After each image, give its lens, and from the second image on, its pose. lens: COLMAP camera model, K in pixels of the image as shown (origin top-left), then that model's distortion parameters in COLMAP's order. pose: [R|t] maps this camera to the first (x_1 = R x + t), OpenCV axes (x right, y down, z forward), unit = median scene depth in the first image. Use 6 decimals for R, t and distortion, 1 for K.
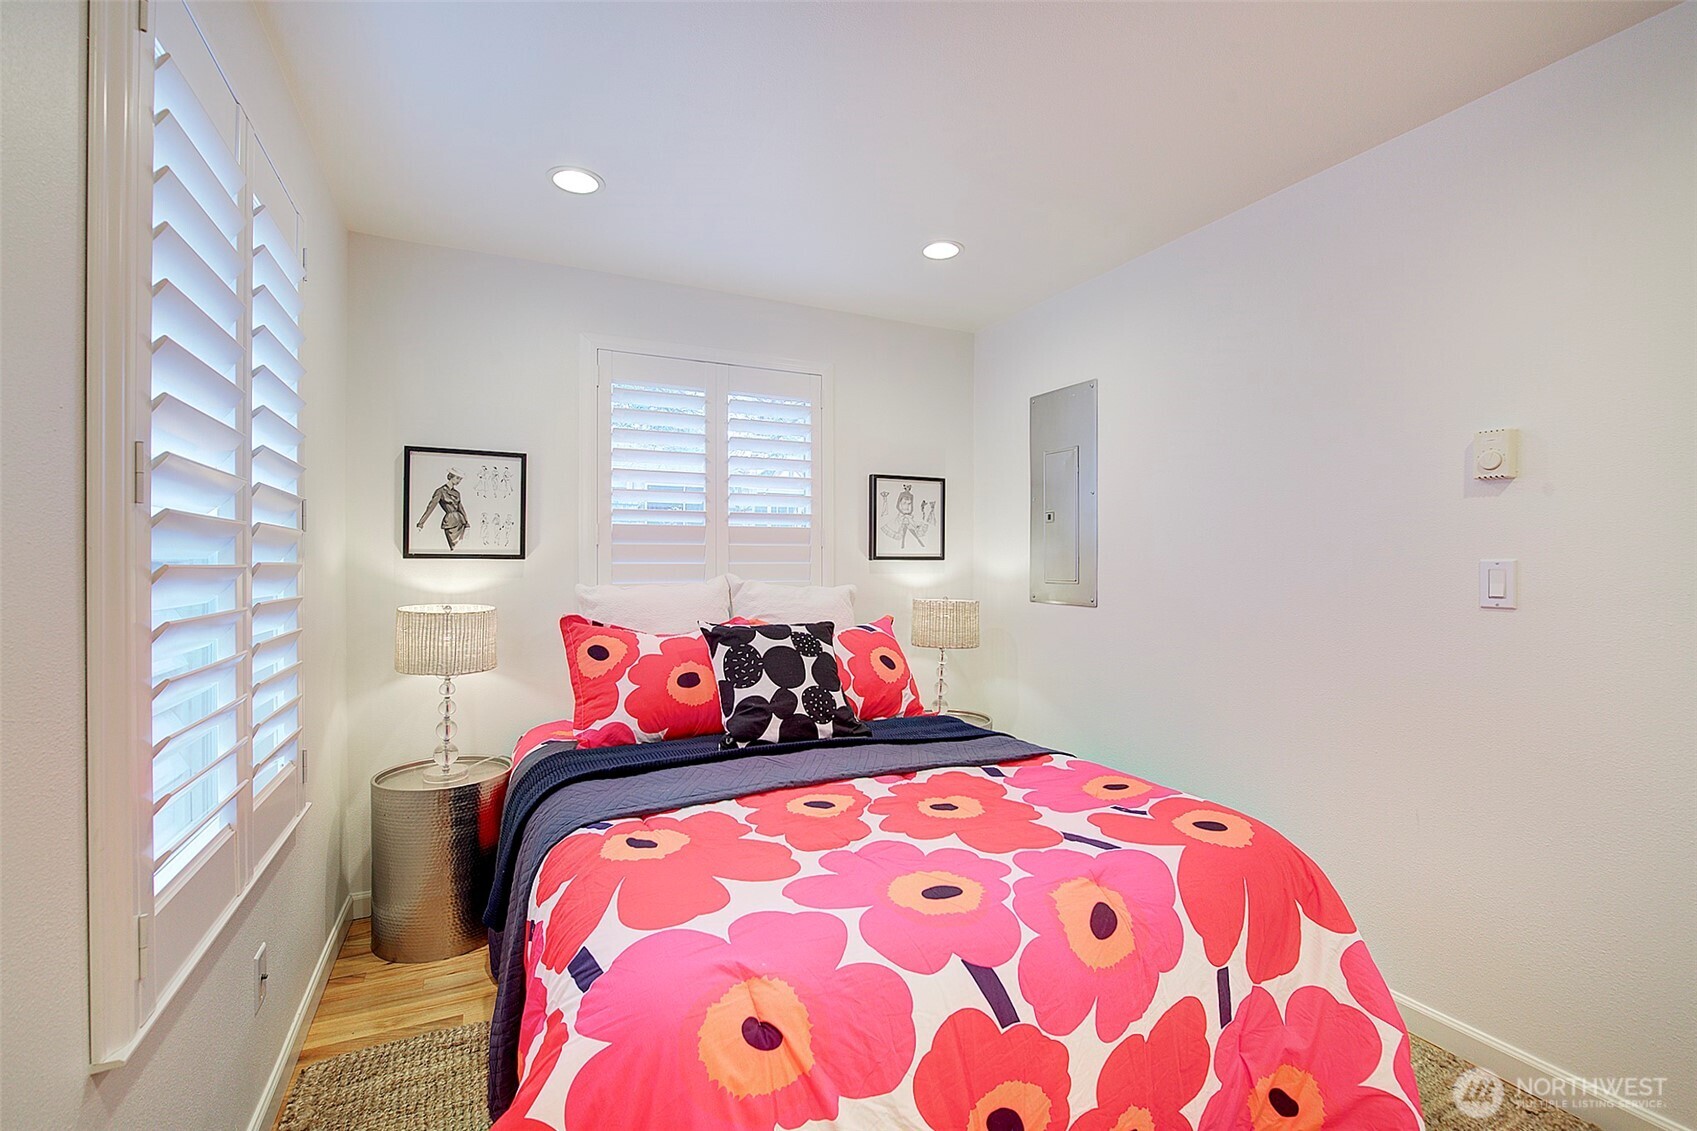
lens RADIAL K [[729.0, 0, 869.2], [0, 729.0, 588.3], [0, 0, 1]] dist [-0.014745, 0.002699]
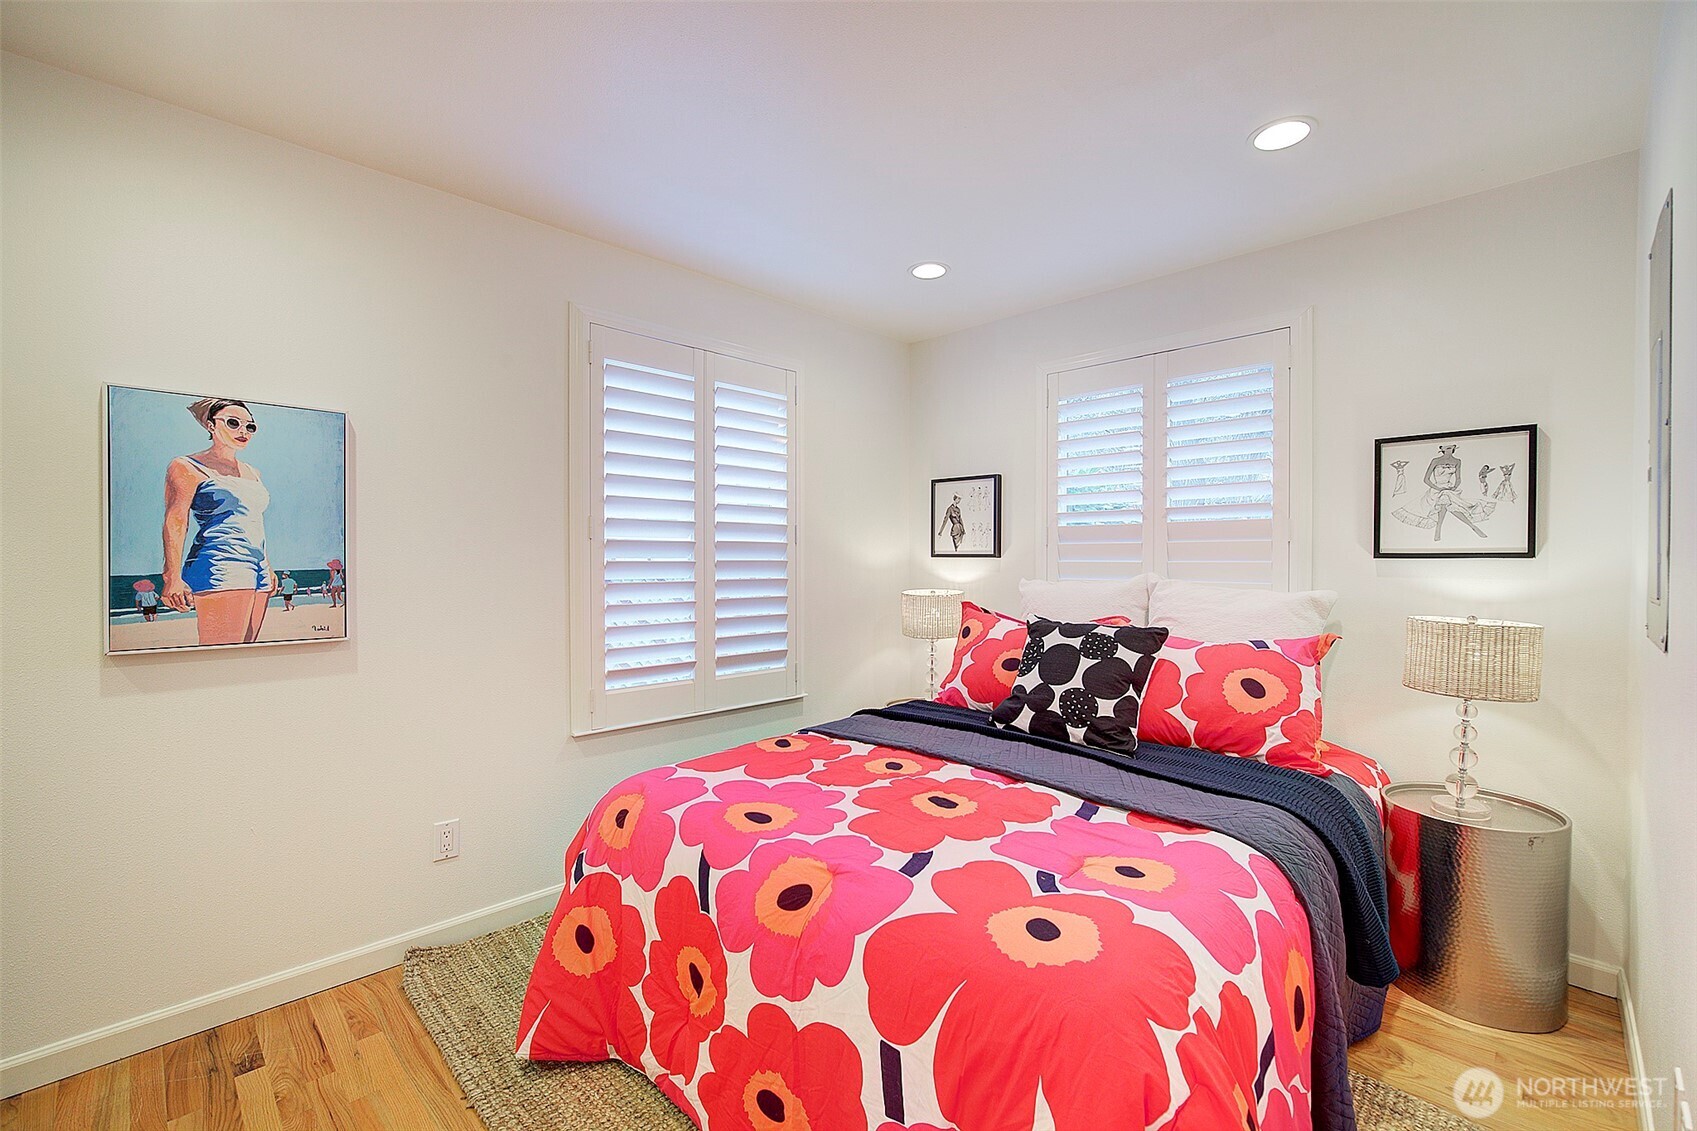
lens RADIAL K [[729.0, 0, 856.3], [0, 729.0, 593.3], [0, 0, 1]] dist [-0.014745, 0.002699]
pose [[0.321808, 0.044922, -0.945739, 0.748674], [-0.035242, 0.998750, 0.035448, -0.016332], [0.946149, 0.021922, 0.322989, 0.408322]]
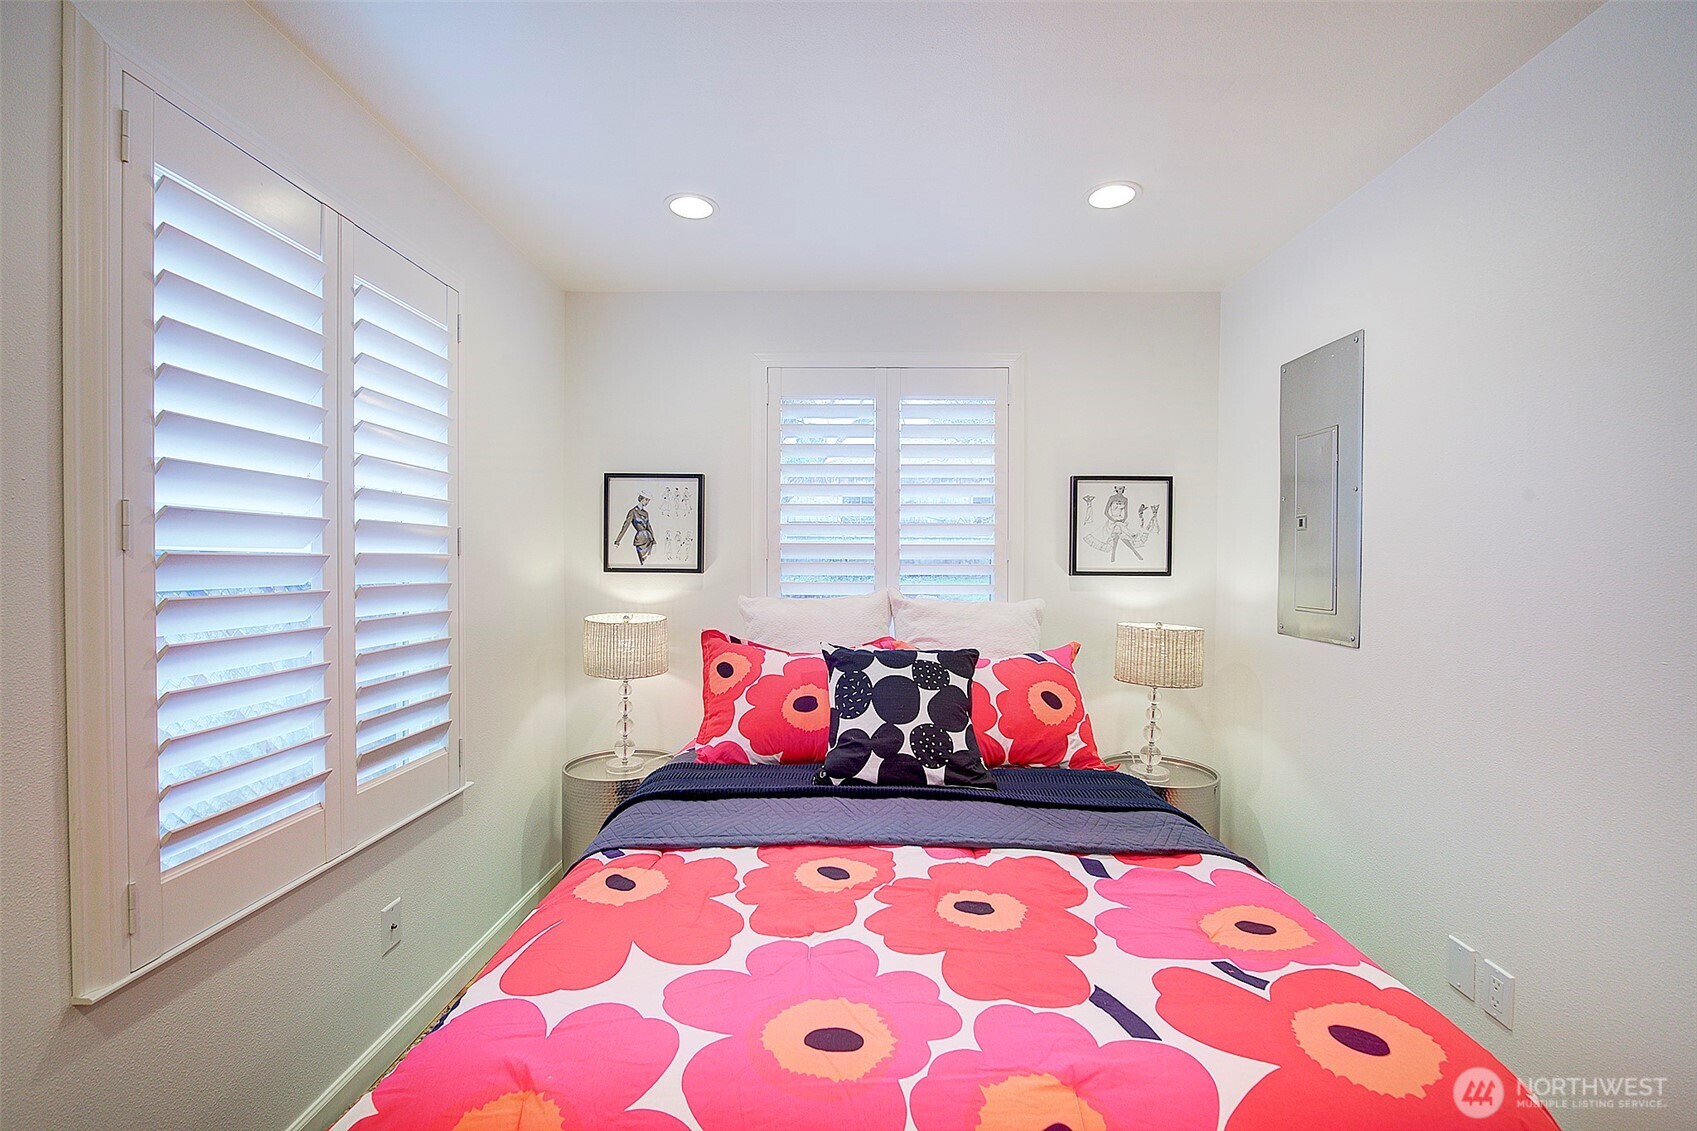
lens RADIAL K [[729.0, 0, 864.6], [0, 729.0, 579.9], [0, 0, 1]] dist [-0.014745, 0.002699]
pose [[0.889832, 0.017442, -0.455954, 0.257380], [-0.022457, 0.999732, -0.005583, -0.033432], [0.455735, 0.015207, 0.889986, 0.182030]]
